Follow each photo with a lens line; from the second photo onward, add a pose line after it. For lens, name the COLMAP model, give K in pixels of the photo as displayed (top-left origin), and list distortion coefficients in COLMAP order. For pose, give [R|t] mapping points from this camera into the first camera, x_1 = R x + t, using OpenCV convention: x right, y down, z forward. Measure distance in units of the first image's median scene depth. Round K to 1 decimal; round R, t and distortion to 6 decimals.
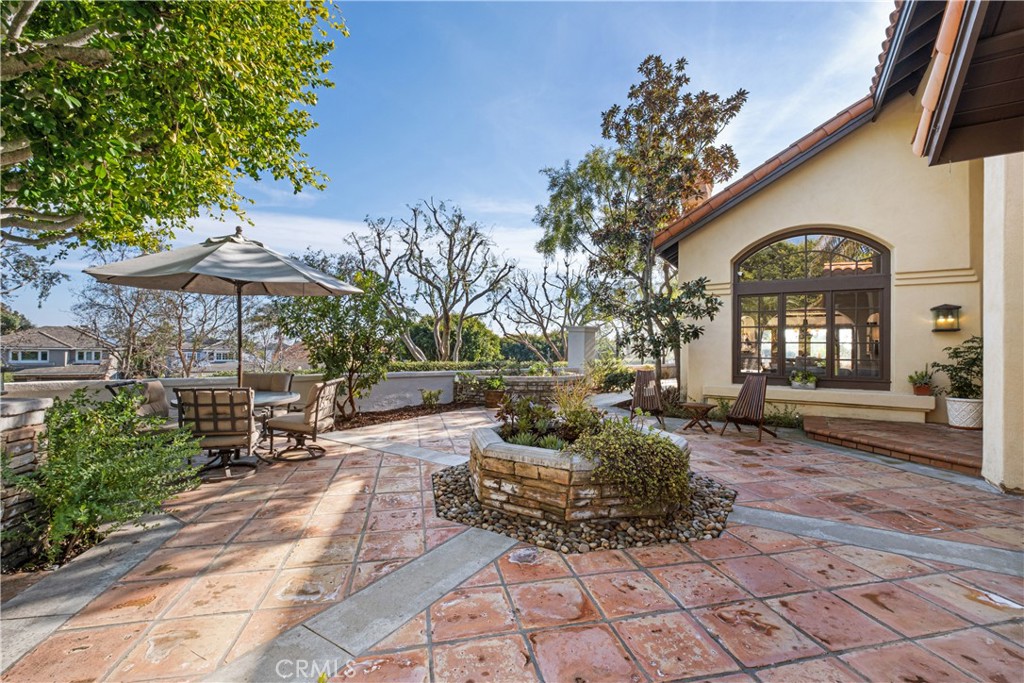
lens RADIAL K [[443.0, 0, 511.1], [0, 443.0, 347.6], [0, 0, 1]] dist [-0.017213, -0.000114]
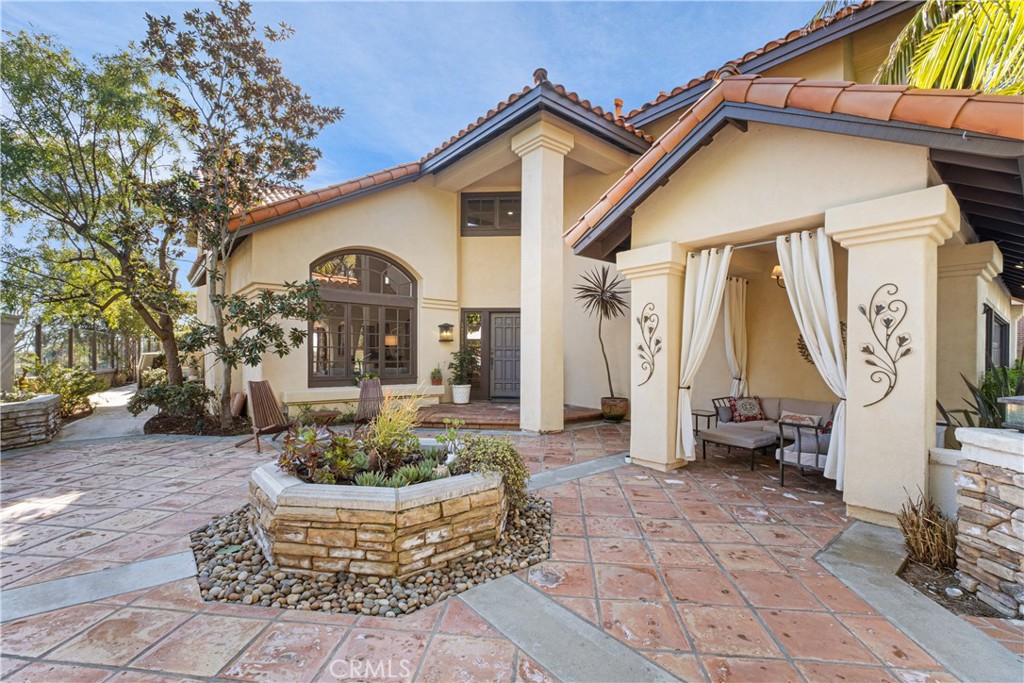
lens RADIAL K [[443.0, 0, 511.1], [0, 443.0, 347.6], [0, 0, 1]] dist [-0.017213, -0.000114]
pose [[0.305916, 0.000660, 0.952058, -0.590560], [-0.006123, 0.999980, 0.001274, -0.028381], [-0.952039, -0.006219, 0.305914, 0.489133]]
